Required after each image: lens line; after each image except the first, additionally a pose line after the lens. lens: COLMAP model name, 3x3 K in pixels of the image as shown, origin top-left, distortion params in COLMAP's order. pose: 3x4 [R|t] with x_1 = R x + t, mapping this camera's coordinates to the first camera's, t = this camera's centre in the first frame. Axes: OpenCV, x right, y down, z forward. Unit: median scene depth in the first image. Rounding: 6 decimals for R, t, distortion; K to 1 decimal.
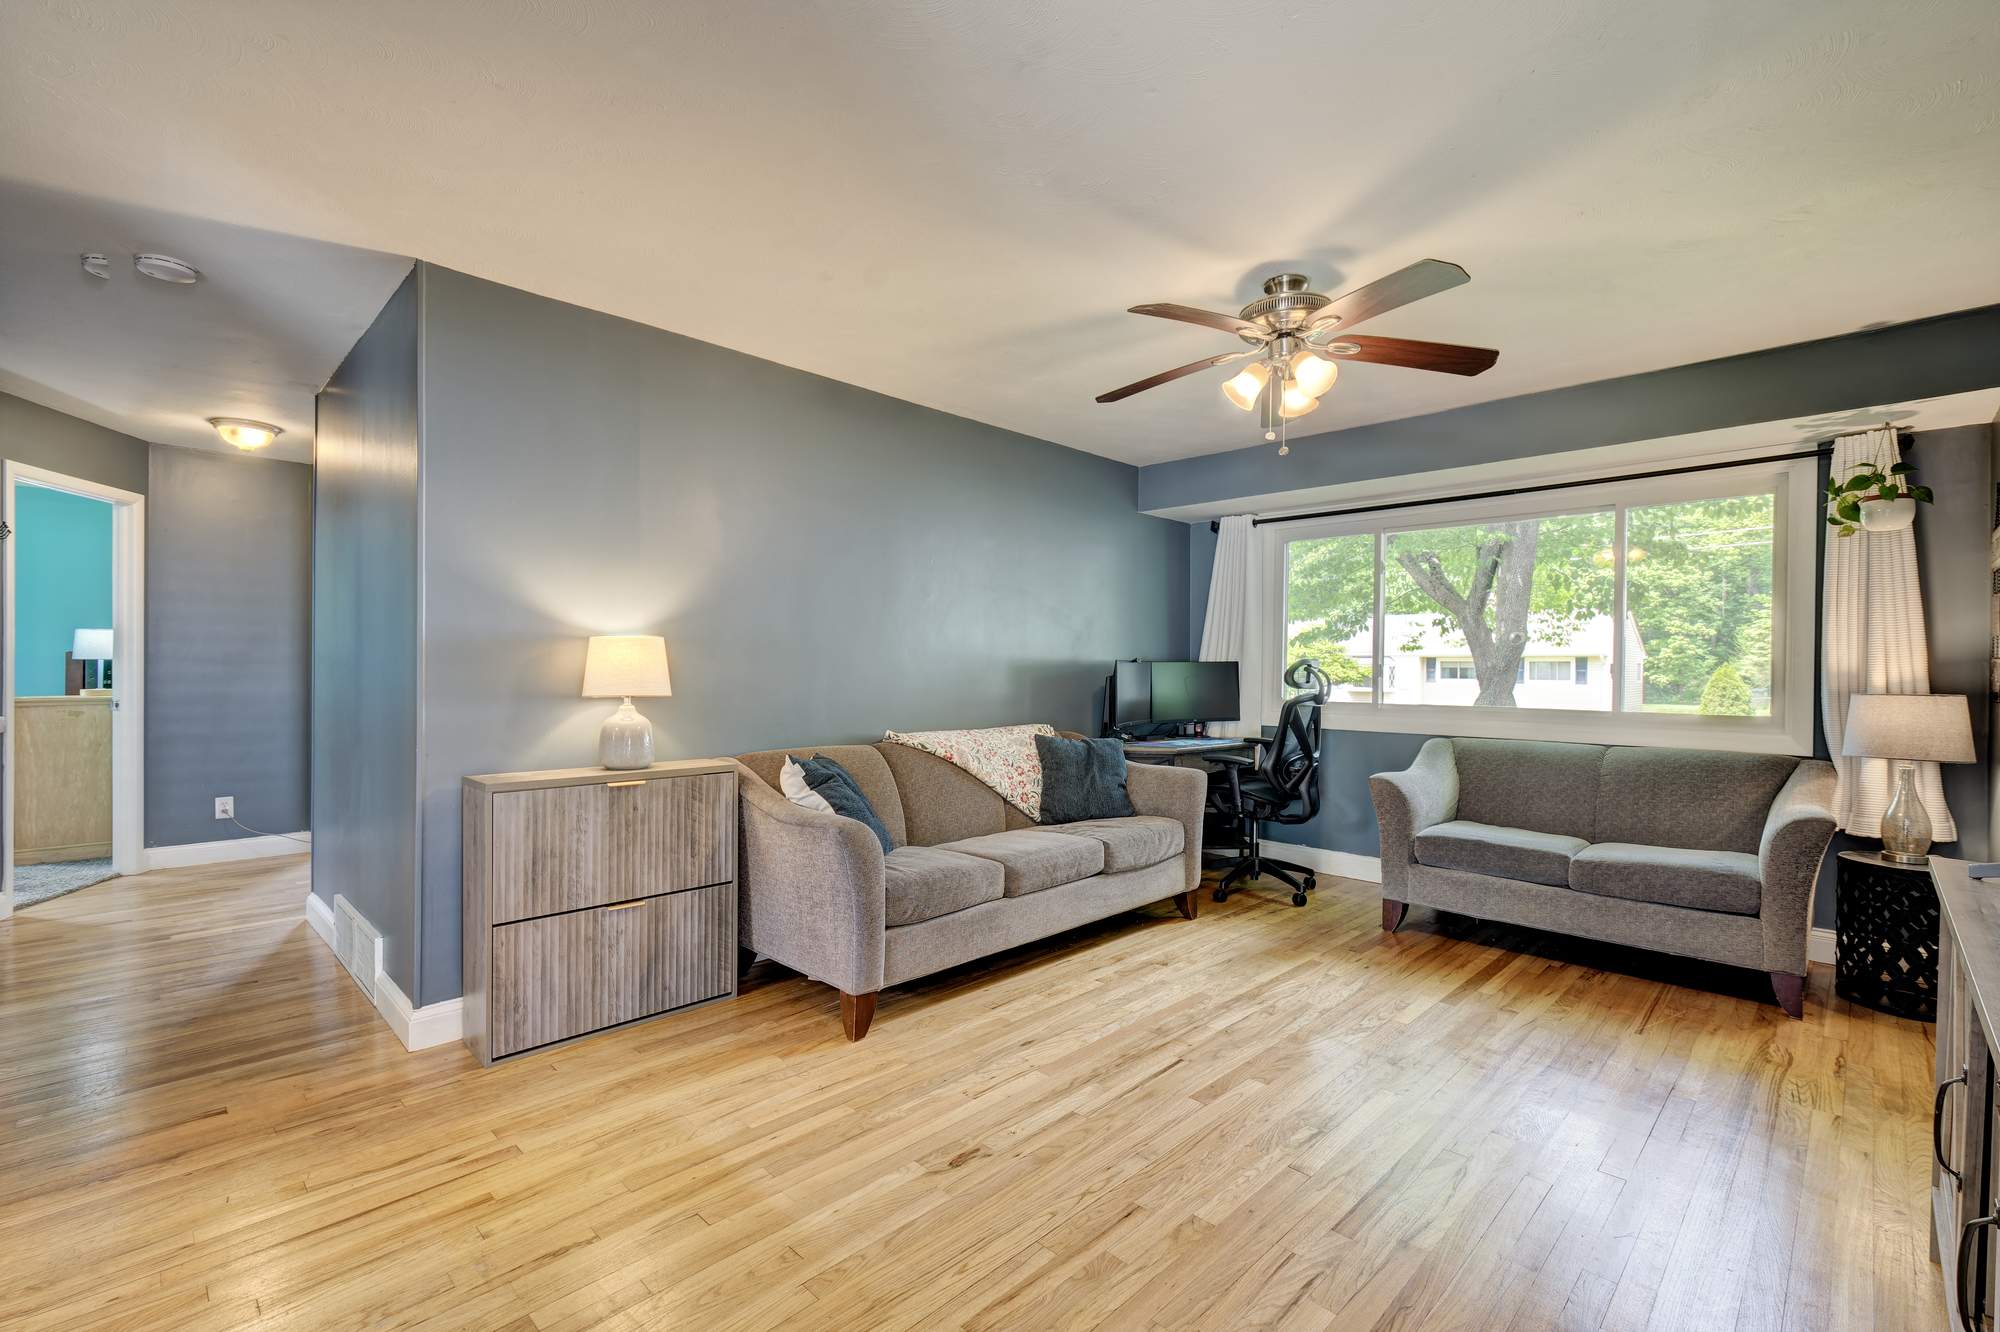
lens RADIAL K [[871.5, 0, 994.5], [0, 871.5, 671.5], [0, 0, 1]] dist [0.018860, -0.010272]
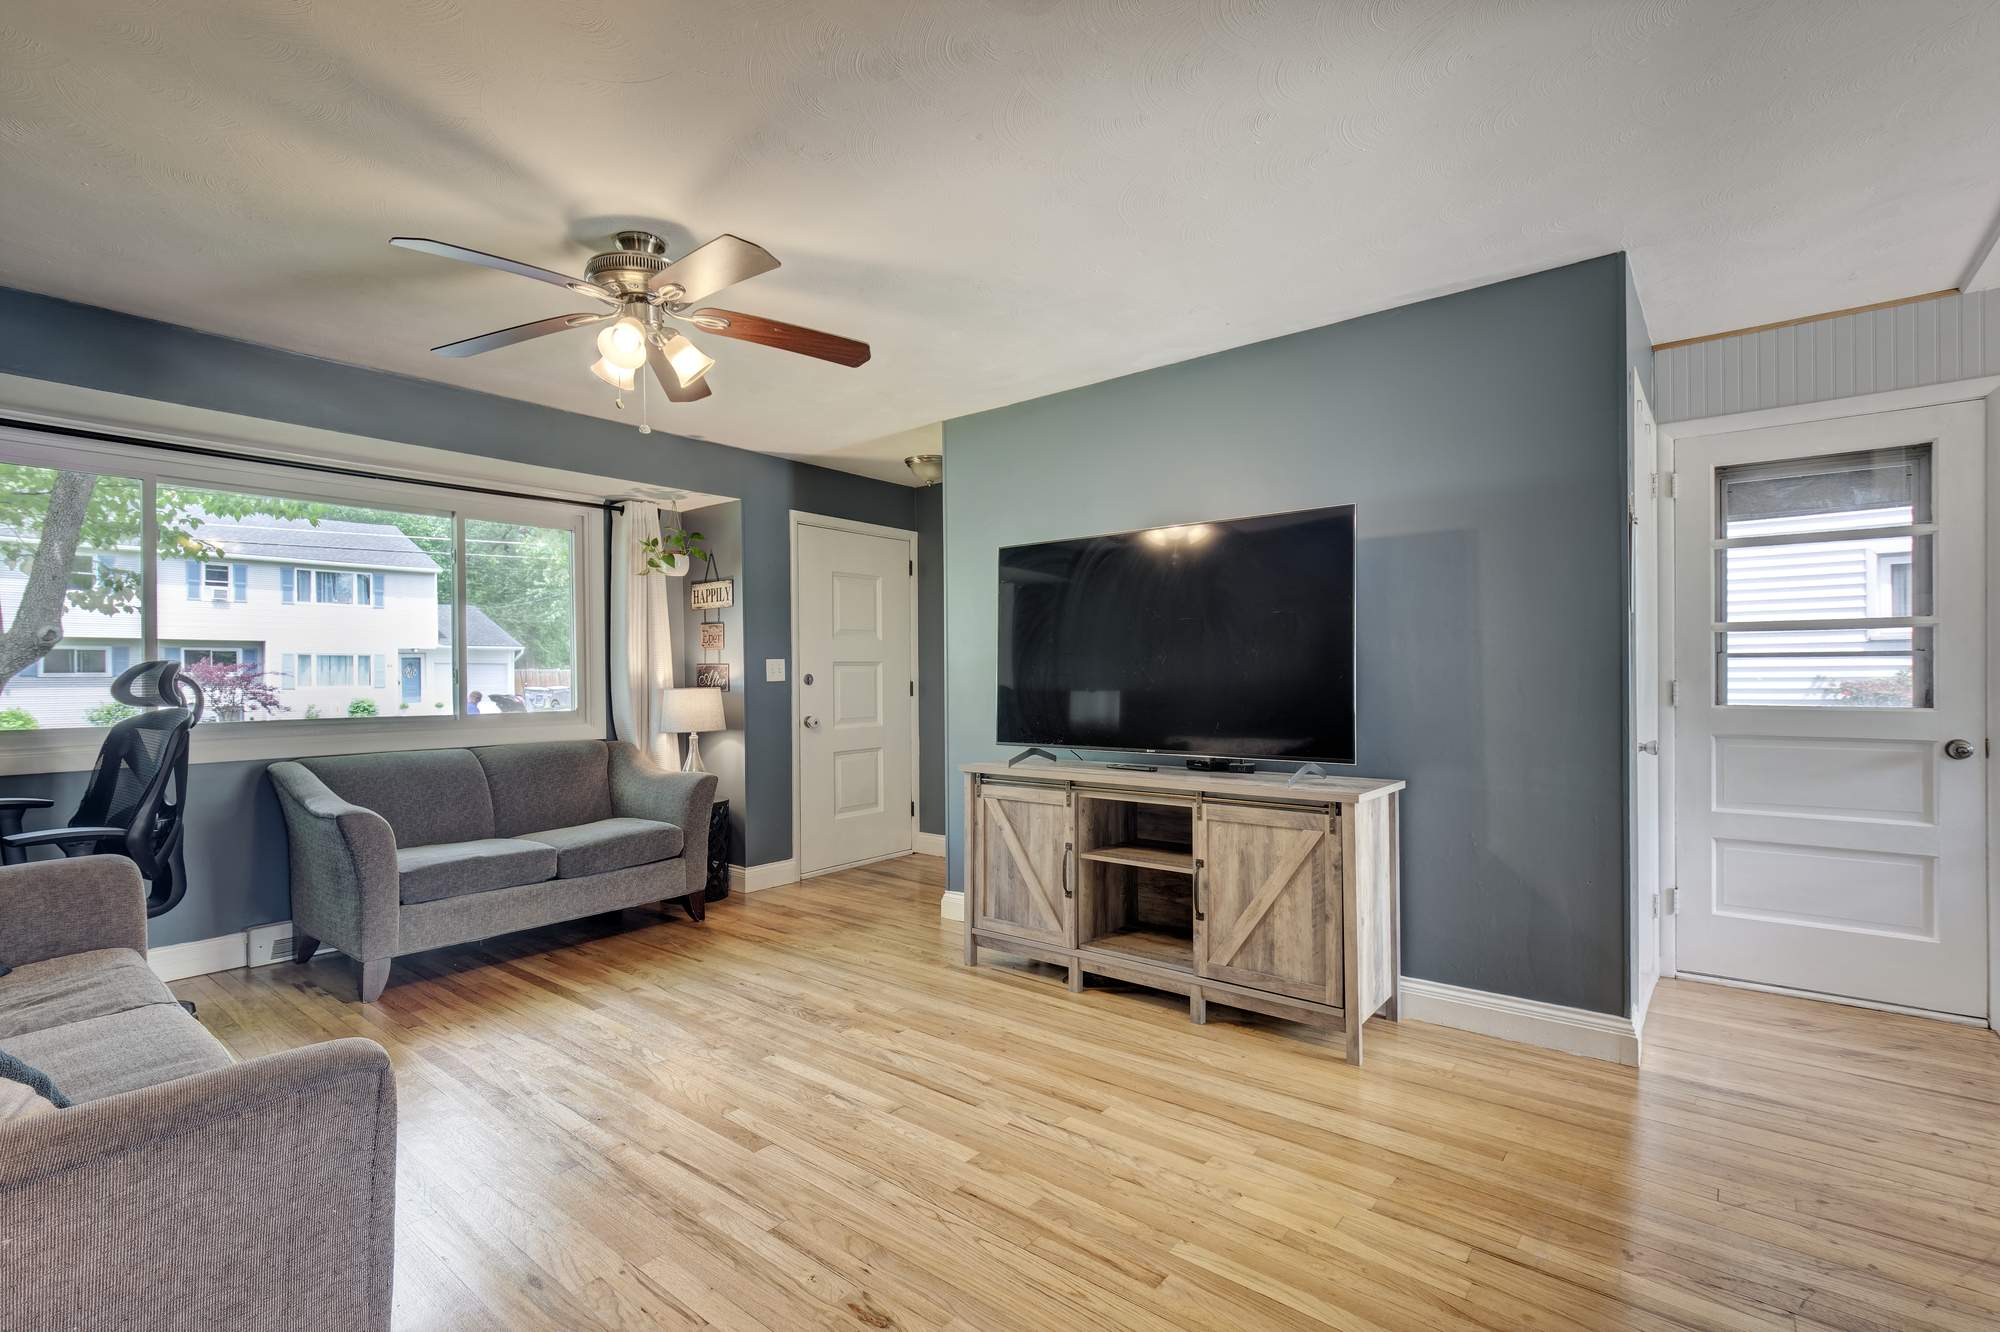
lens RADIAL K [[913.3, 0, 999.6], [0, 913.3, 672.5], [0, 0, 1]] dist [0.003022, -0.000203]
pose [[-0.103720, -0.005146, 0.994593, -0.498765], [0.011085, 0.999919, 0.006330, -0.003863], [-0.994545, 0.011682, -0.103655, 0.577790]]
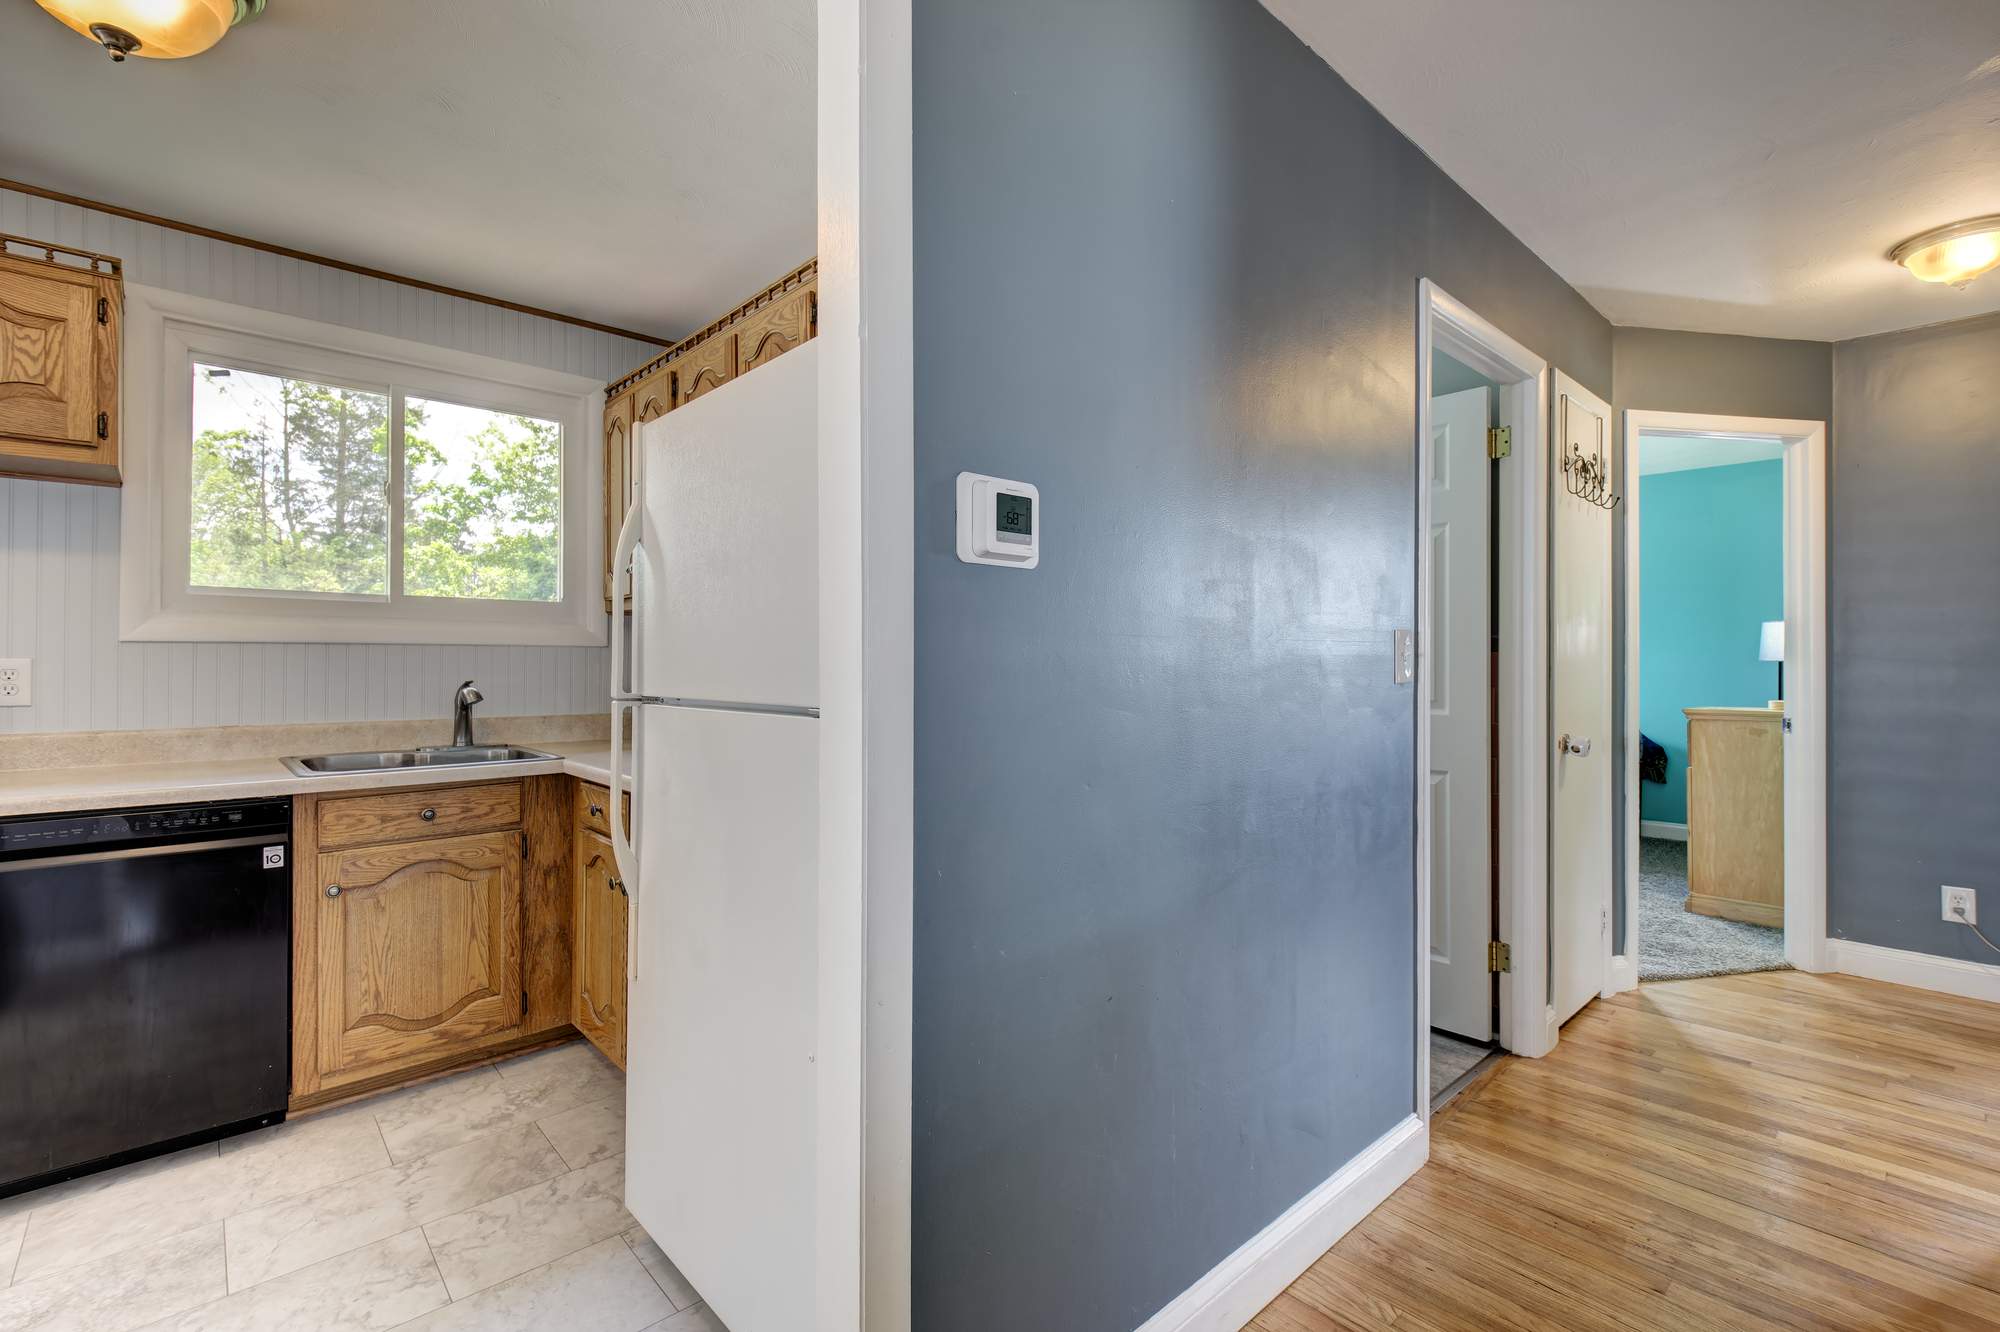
lens RADIAL K [[896.0, 0, 996.4], [0, 896.0, 659.6], [0, 0, 1]] dist [-0.001228, -0.000505]
pose [[-0.047463, -0.011582, -0.998806, -0.337608], [-0.006297, 0.999916, -0.011295, -0.004061], [0.998853, 0.005753, -0.047532, 0.543696]]
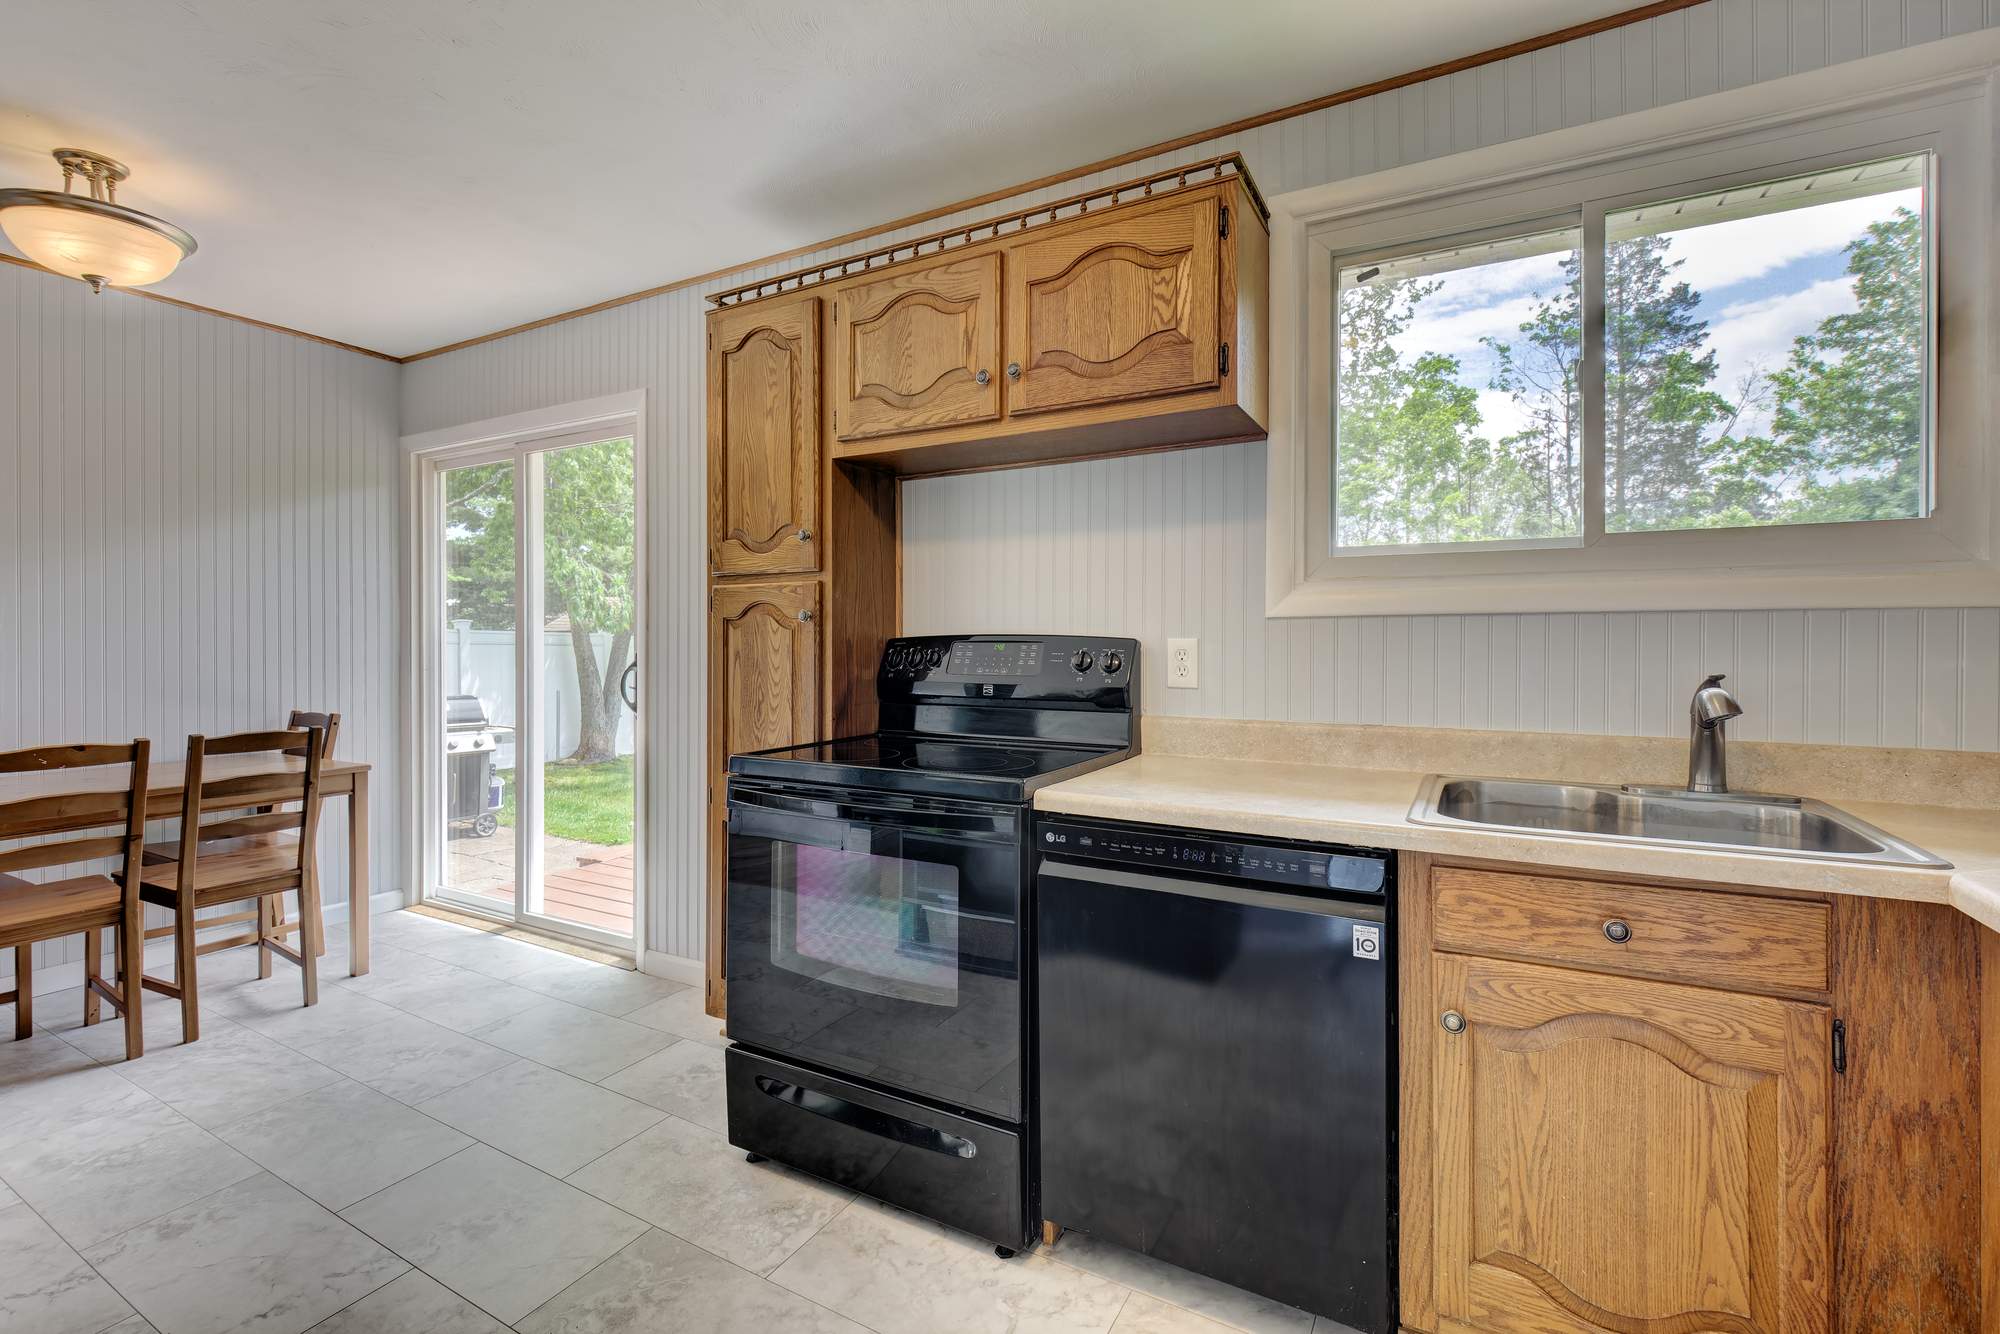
lens RADIAL K [[892.3, 0, 1001.7], [0, 892.3, 639.8], [0, 0, 1]] dist [0.000715, -0.000608]
pose [[-0.961607, -0.008987, -0.274284, -0.663316], [-0.009420, 0.999956, 0.000260, -0.005406], [0.274269, 0.002833, -0.961649, 0.356141]]
